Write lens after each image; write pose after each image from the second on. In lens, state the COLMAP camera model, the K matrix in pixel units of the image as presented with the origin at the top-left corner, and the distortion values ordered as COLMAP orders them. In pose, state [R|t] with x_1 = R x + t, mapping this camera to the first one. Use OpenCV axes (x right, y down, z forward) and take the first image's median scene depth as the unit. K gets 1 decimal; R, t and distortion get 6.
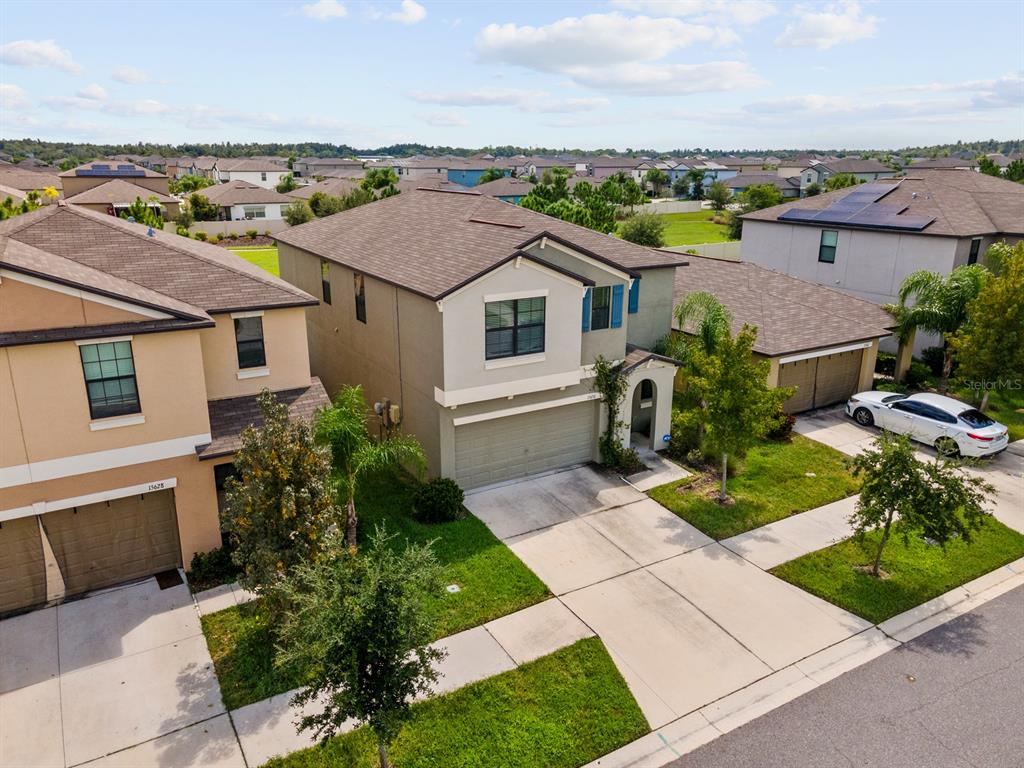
lens RADIAL K [[753.0, 0, 506.9], [0, 753.0, 382.4], [0, 0, 1]] dist [0.001573, 0.087331]
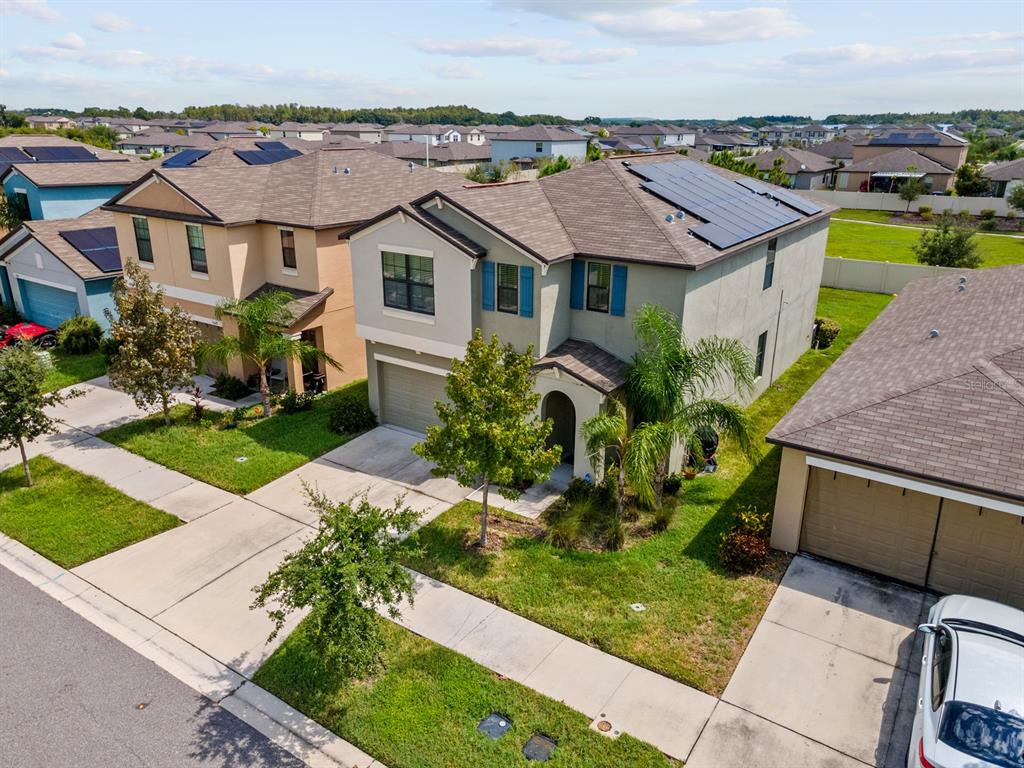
lens RADIAL K [[753.0, 0, 506.9], [0, 753.0, 382.4], [0, 0, 1]] dist [0.001573, 0.087331]
pose [[0.422531, 0.297848, -0.856011, 0.984378], [-0.268719, 0.943164, 0.195531, -0.181557], [0.865597, 0.147408, 0.478553, 0.648245]]
